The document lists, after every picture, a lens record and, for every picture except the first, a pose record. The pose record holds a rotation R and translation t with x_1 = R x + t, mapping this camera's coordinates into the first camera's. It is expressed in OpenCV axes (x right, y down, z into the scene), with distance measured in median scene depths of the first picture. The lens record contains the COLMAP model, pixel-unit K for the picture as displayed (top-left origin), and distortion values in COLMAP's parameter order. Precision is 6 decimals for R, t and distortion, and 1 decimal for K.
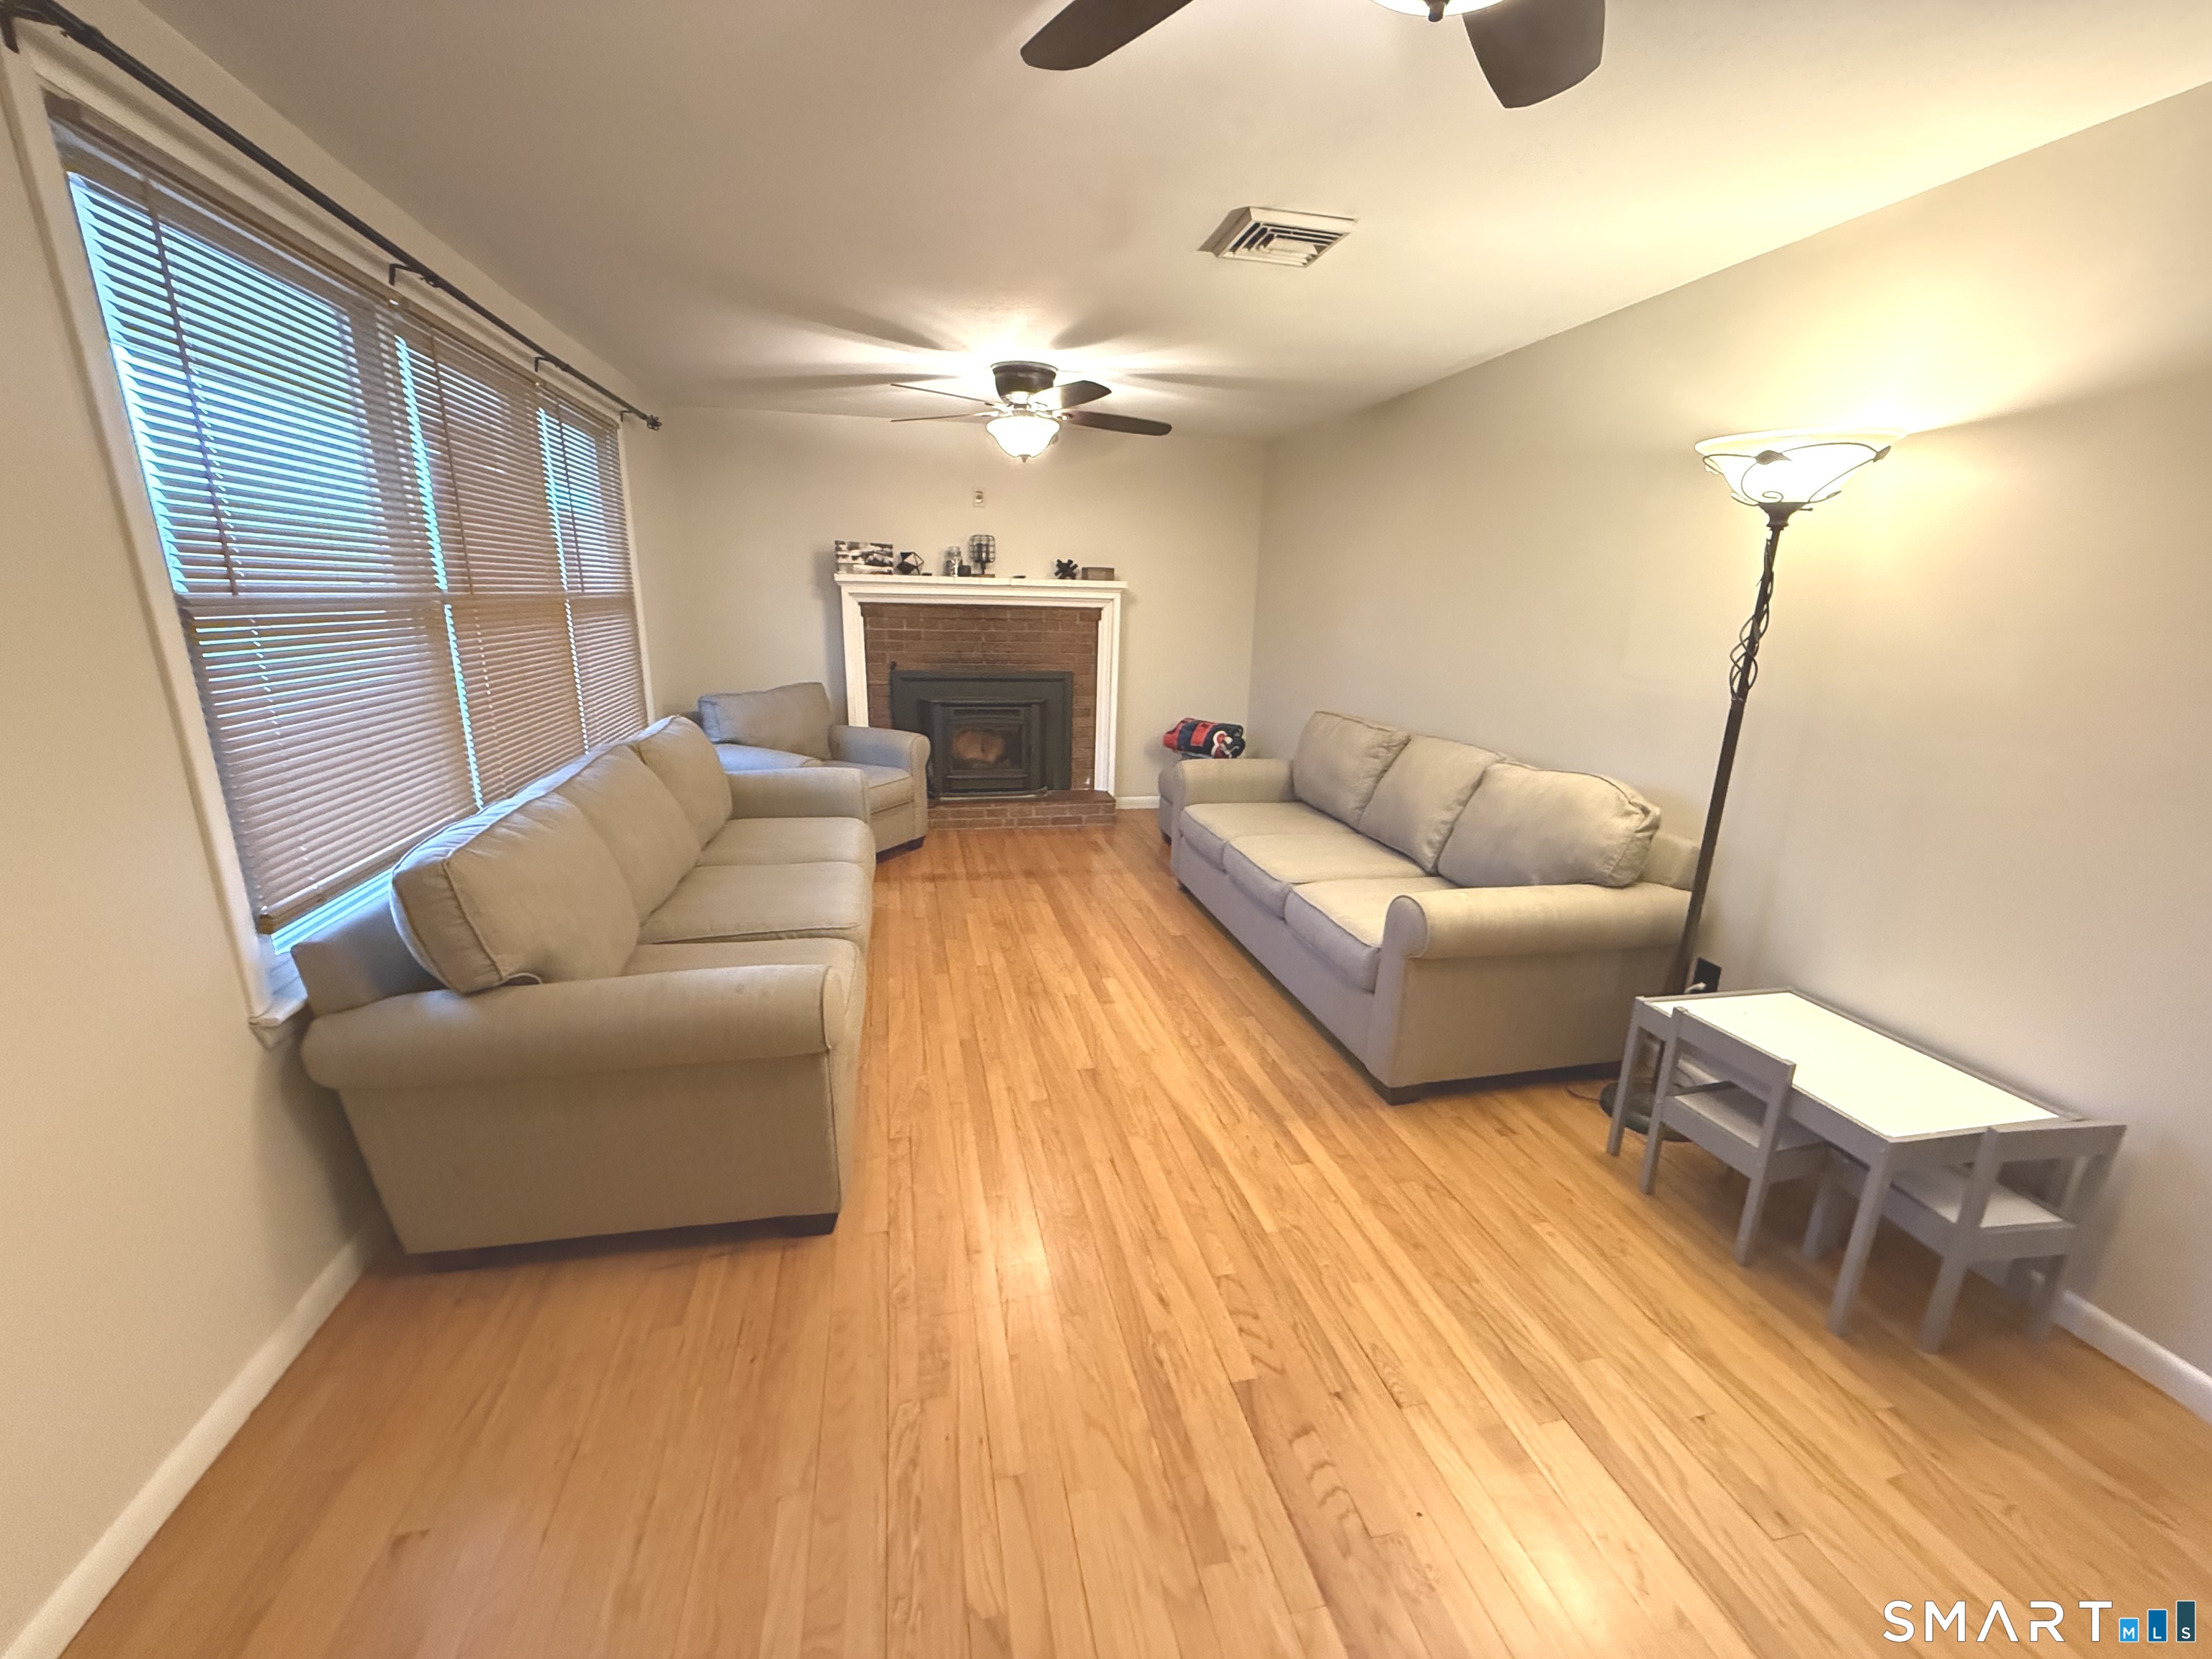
lens RADIAL K [[881.0, 0, 1098.3], [0, 881.0, 822.3], [0, 0, 1]] dist [-0.000007, 0.000492]
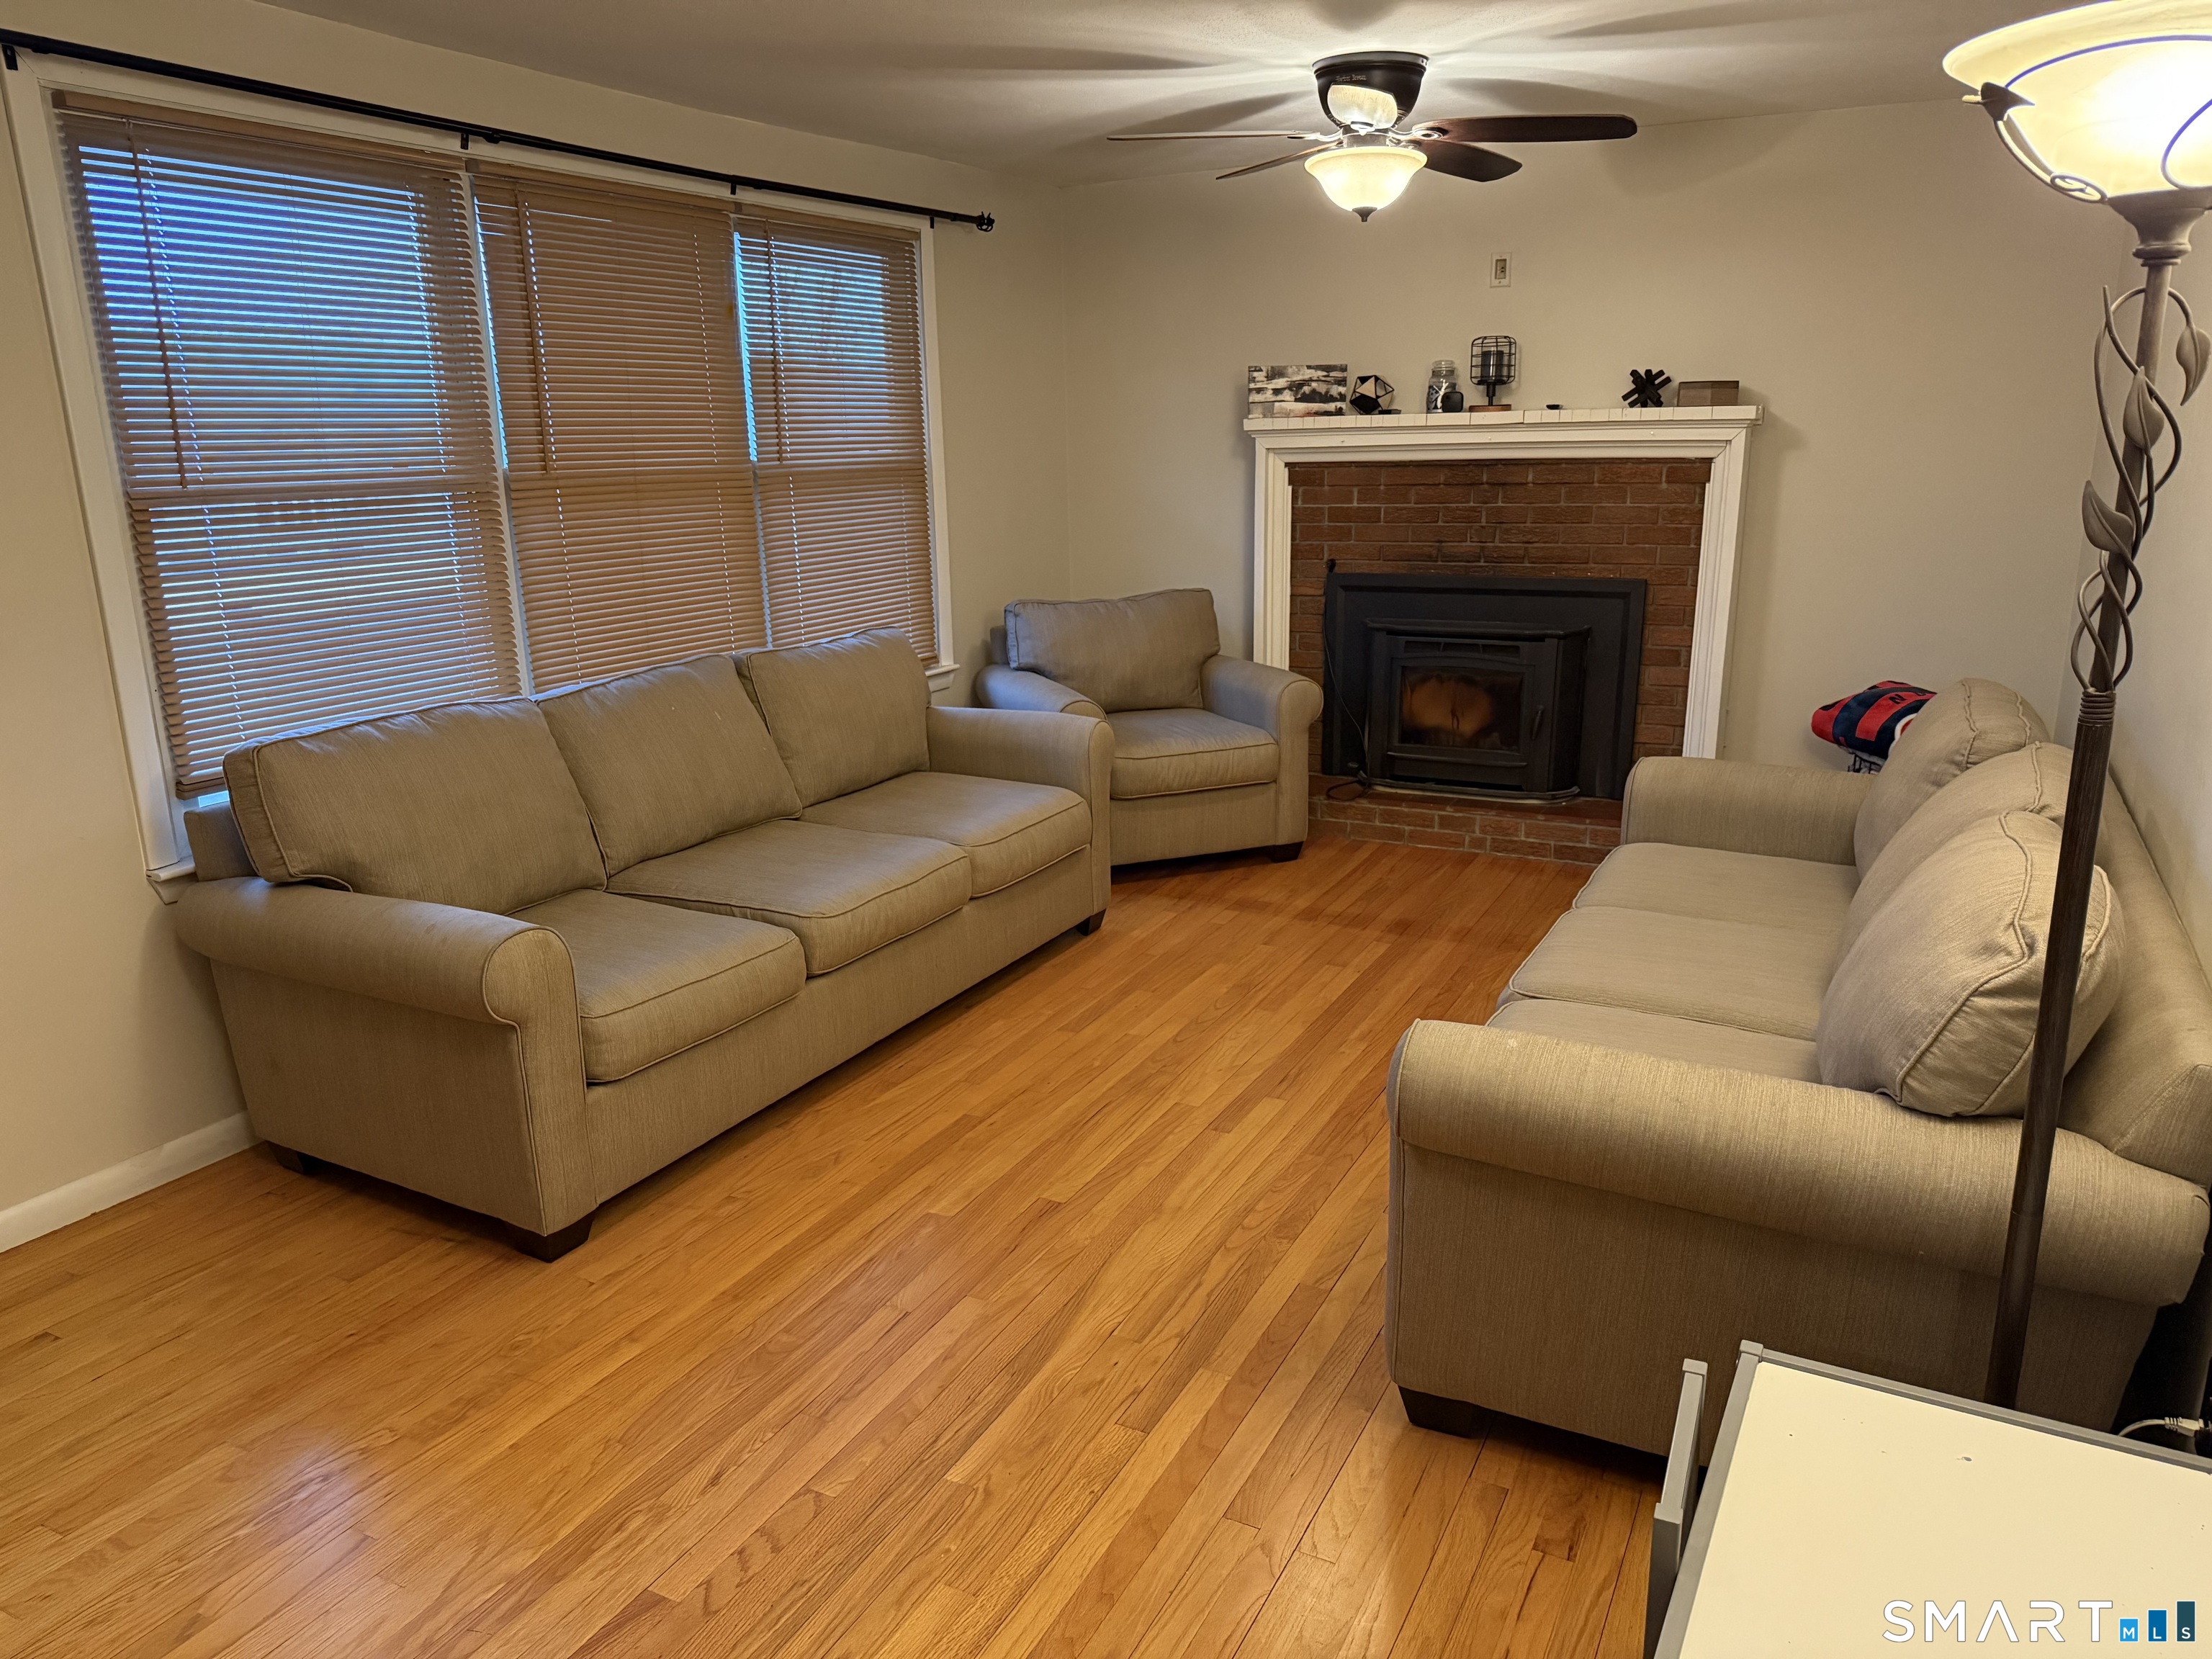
lens RADIAL K [[1543.5, 0, 1094.4], [0, 1543.5, 832.3], [0, 0, 1]] dist [0.051843, -0.054974]
pose [[0.758440, 0.128828, -0.638884, 0.749994], [-0.129178, 0.990536, 0.046386, -0.044277], [0.638813, 0.047348, 0.767904, 0.158896]]
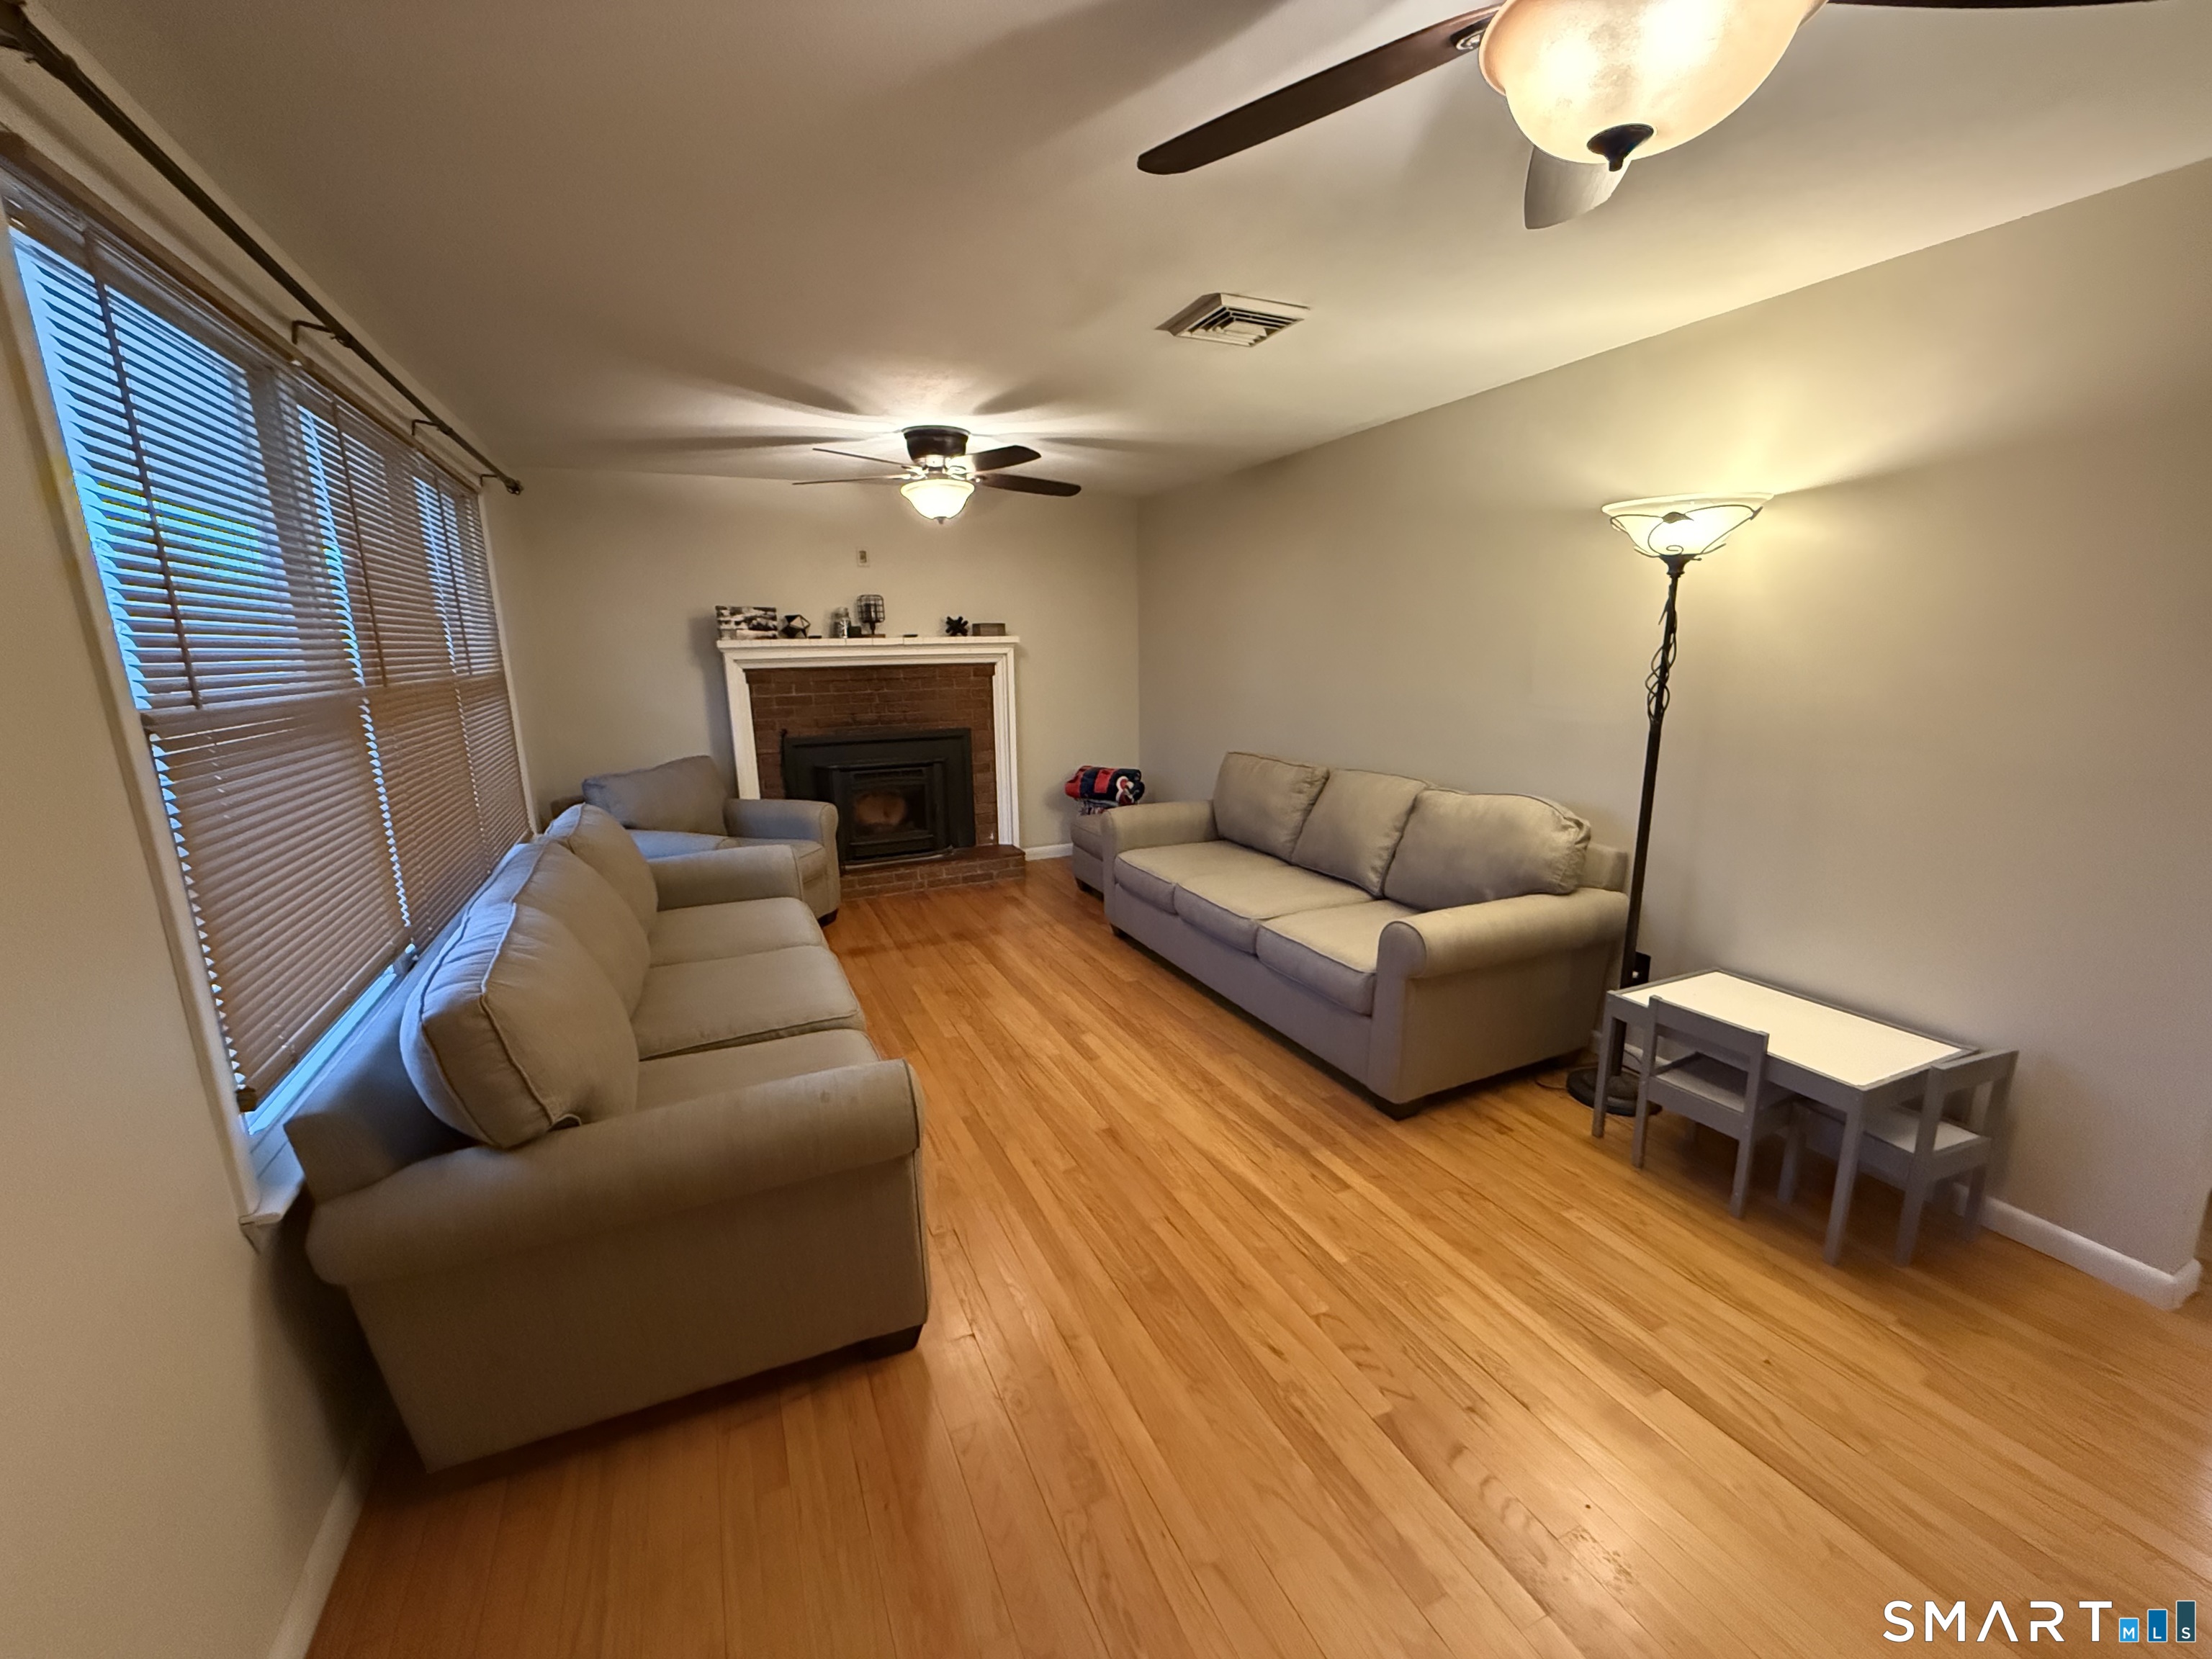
lens RADIAL K [[881.0, 0, 1097.9], [0, 881.0, 823.0], [0, 0, 1]] dist [-0.000007, 0.000492]
pose [[0.977593, -0.080911, 0.194335, -0.198145], [0.090394, 0.995085, -0.040422, -0.024391], [-0.190110, 0.057083, 0.980102, 0.014291]]
